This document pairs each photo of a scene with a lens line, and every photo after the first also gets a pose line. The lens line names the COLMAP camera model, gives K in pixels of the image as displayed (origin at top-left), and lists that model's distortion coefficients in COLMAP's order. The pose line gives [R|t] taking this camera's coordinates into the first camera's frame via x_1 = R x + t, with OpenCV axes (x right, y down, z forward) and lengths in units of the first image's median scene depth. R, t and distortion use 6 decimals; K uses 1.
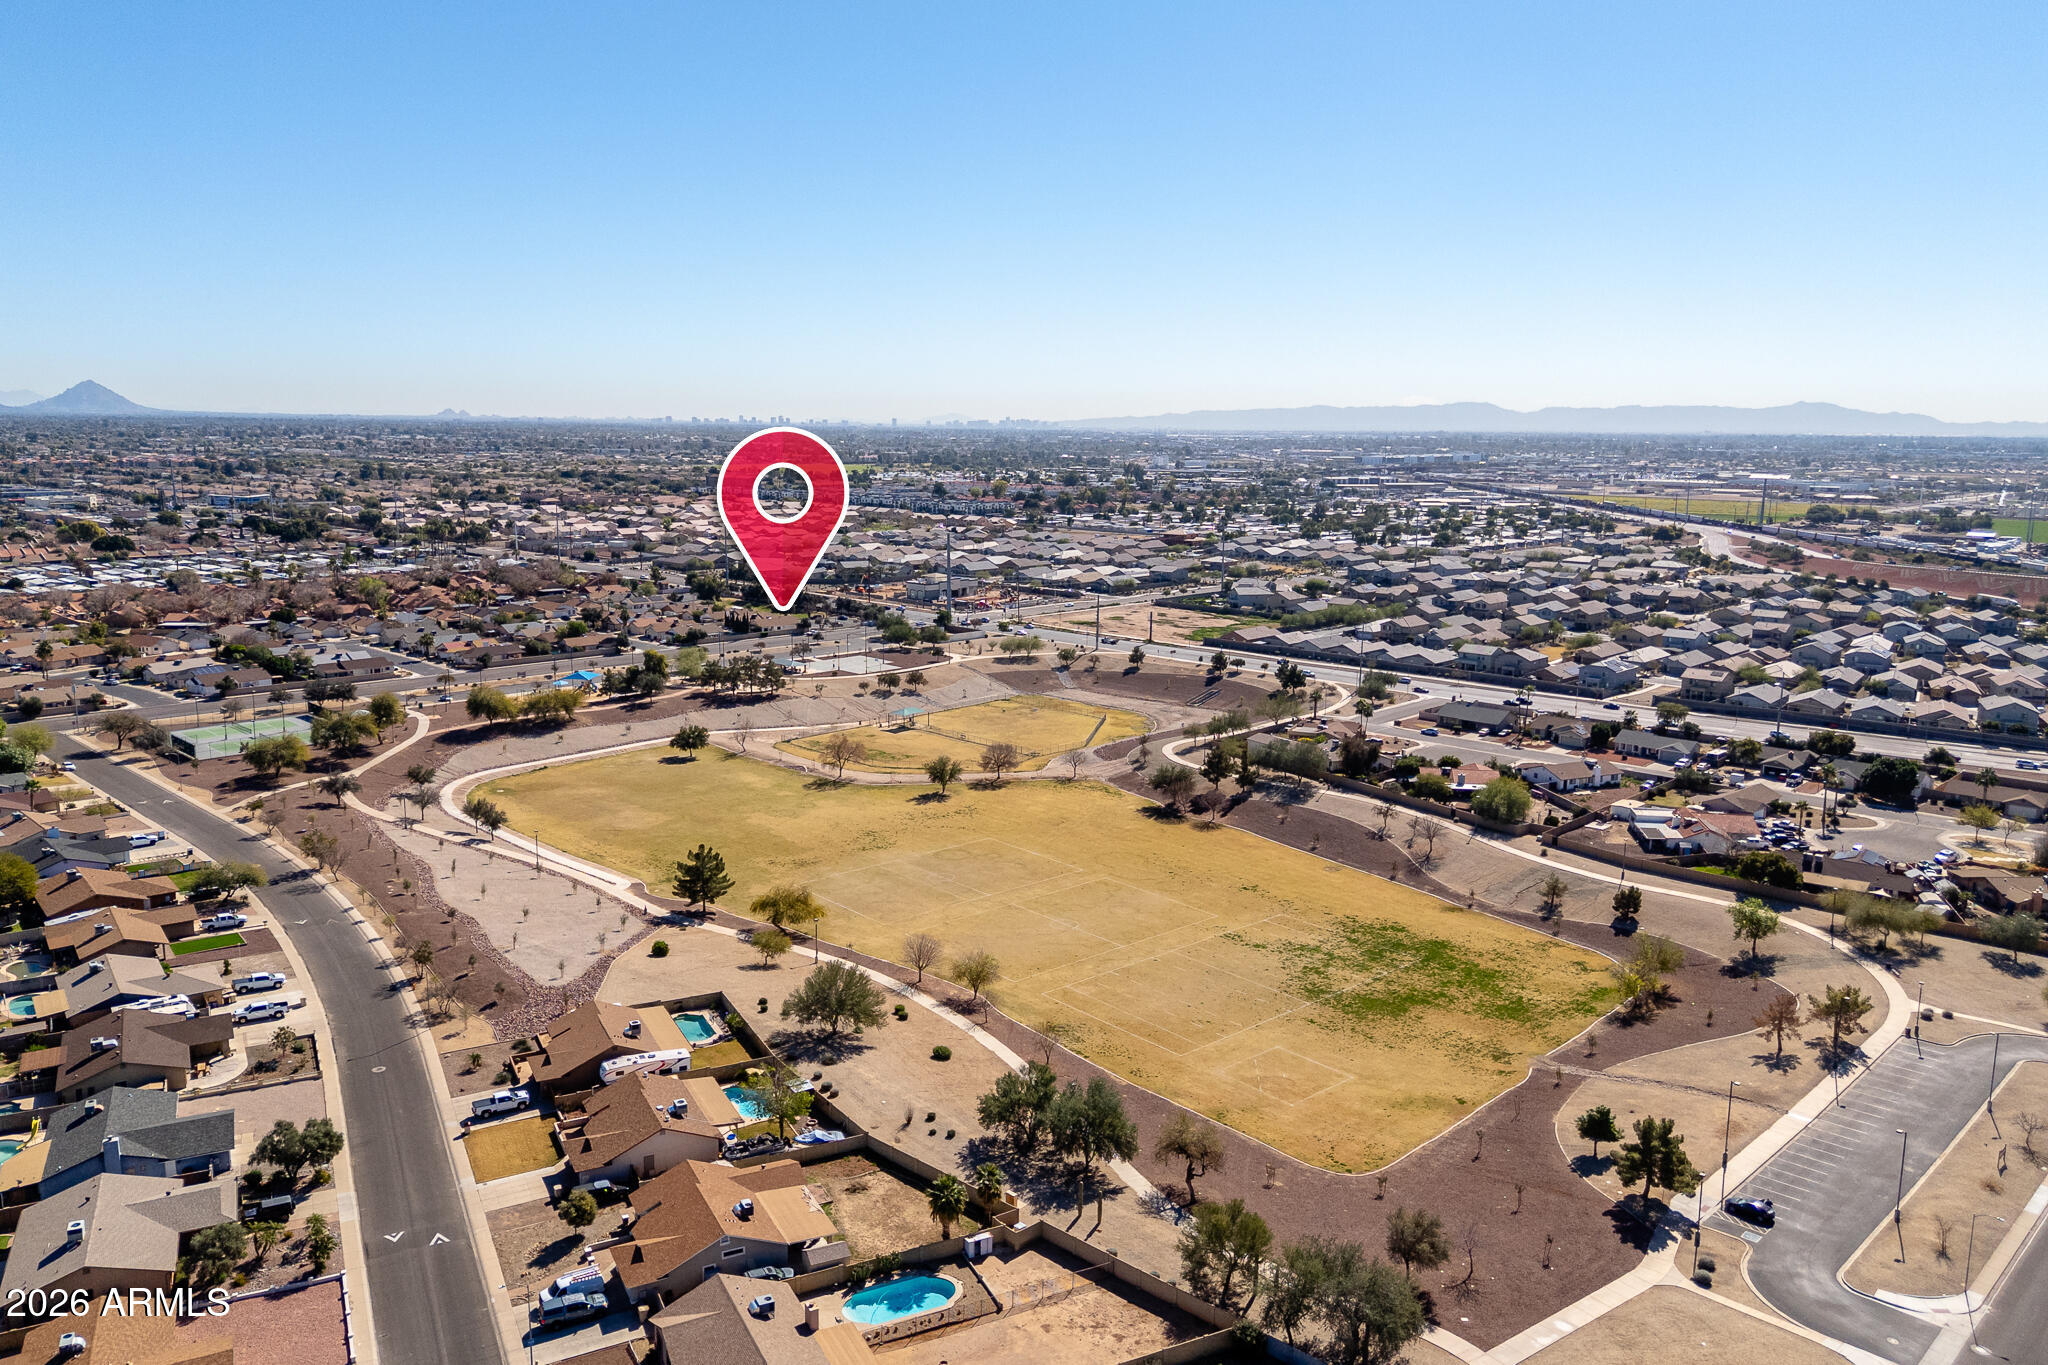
lens RADIAL K [[1524.3, 0, 1024.0], [0, 1524.3, 682.5], [0, 0, 1]] dist [0.095972, -0.106014]
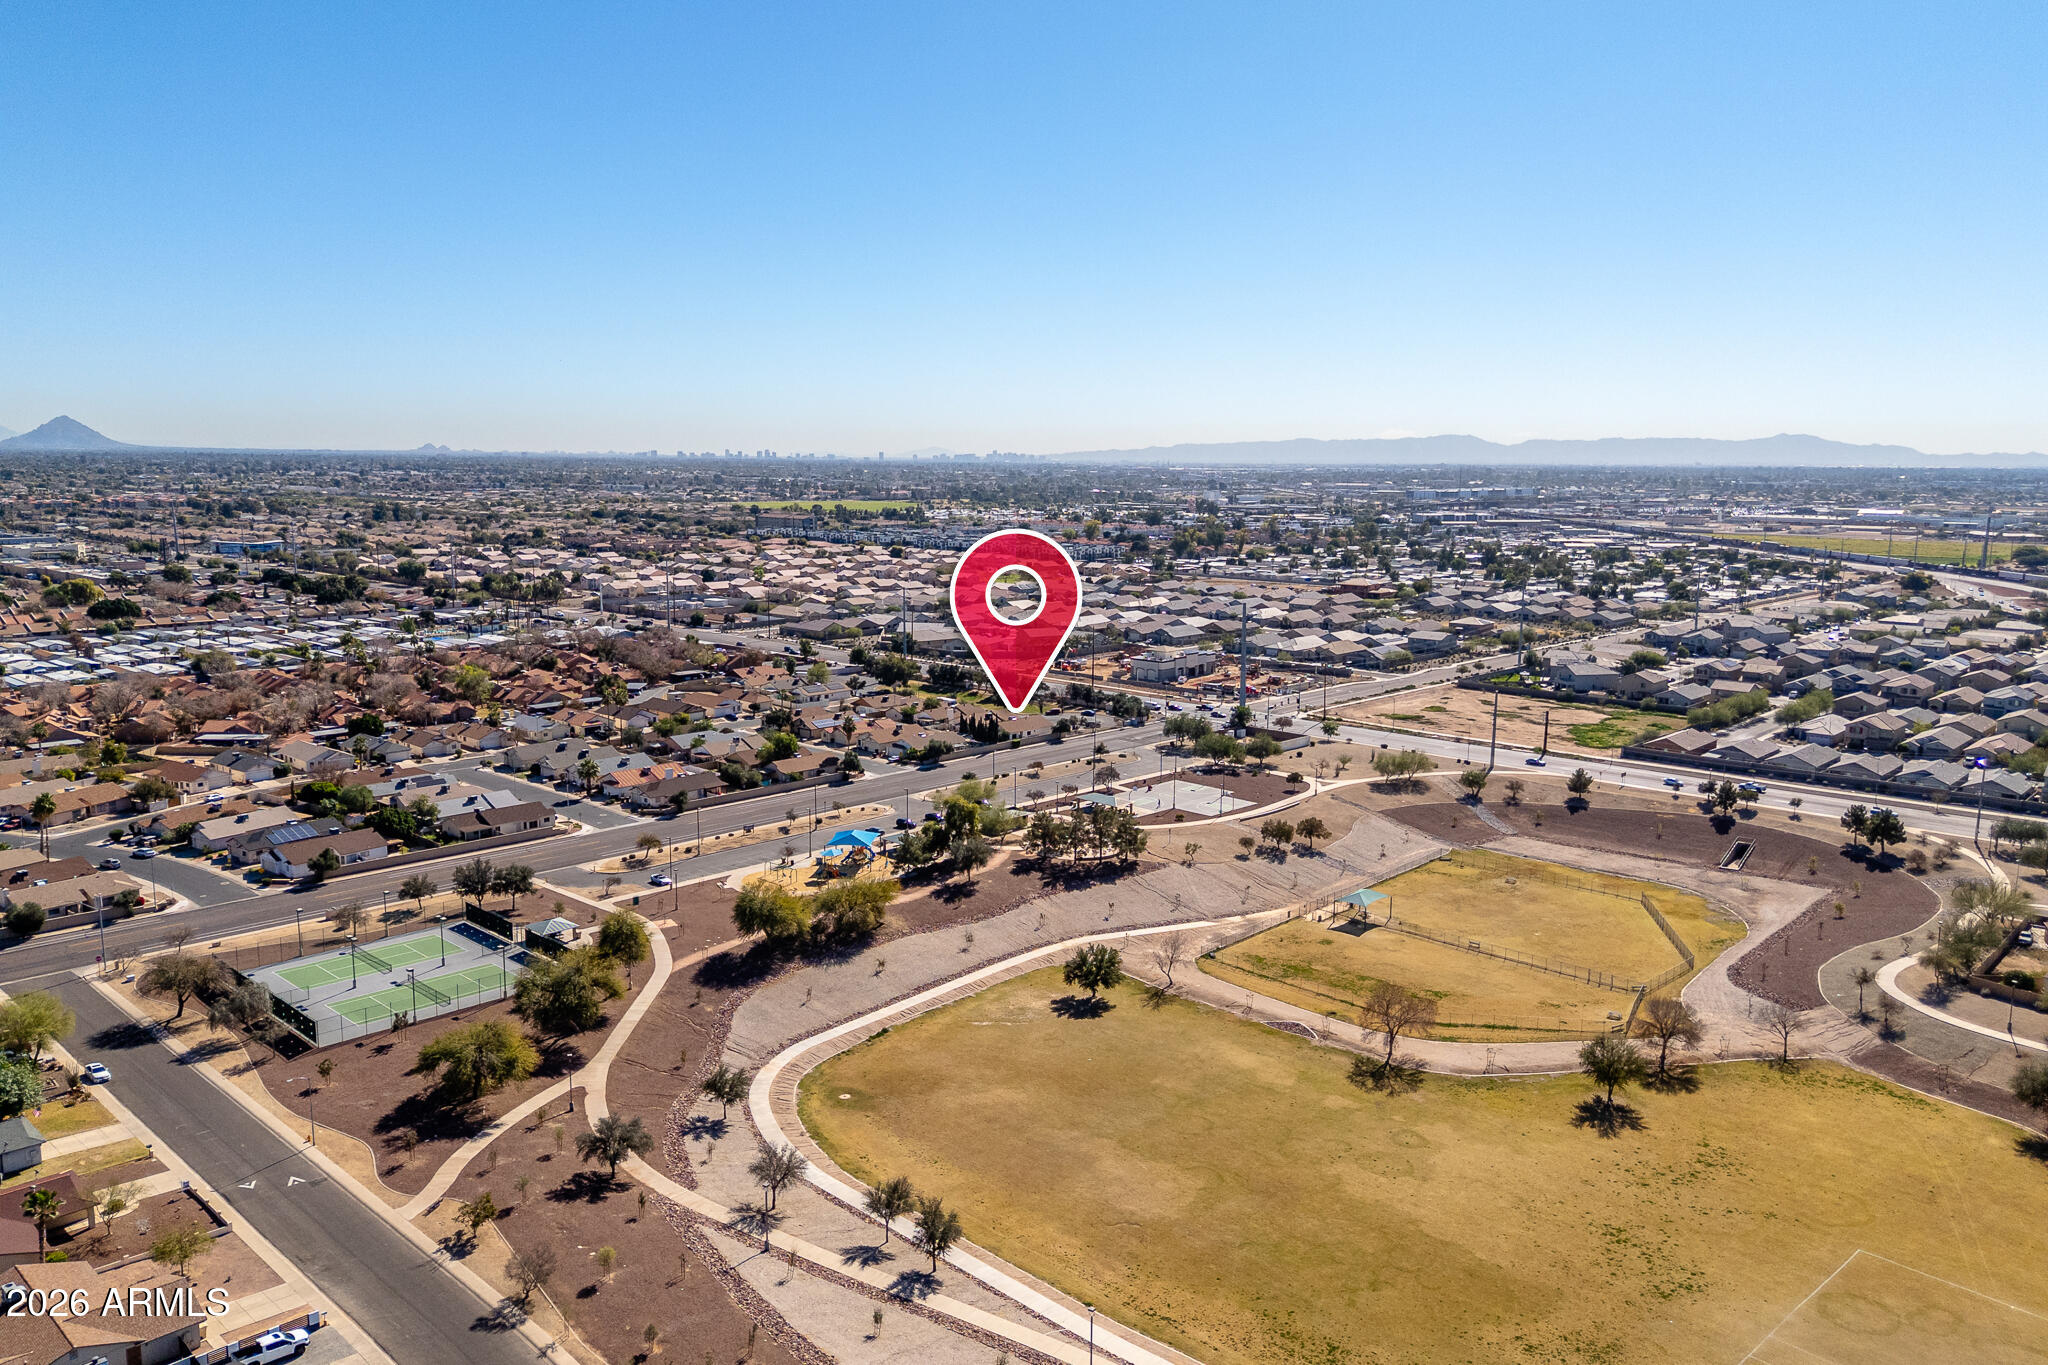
lens RADIAL K [[1524.3, 0, 1024.0], [0, 1524.3, 682.5], [0, 0, 1]] dist [0.095972, -0.106014]
pose [[0.999903, -0.004384, 0.013255, -0.139096], [0.004663, 0.999767, -0.021070, -0.036060], [-0.013160, 0.021130, 0.999690, 0.208996]]
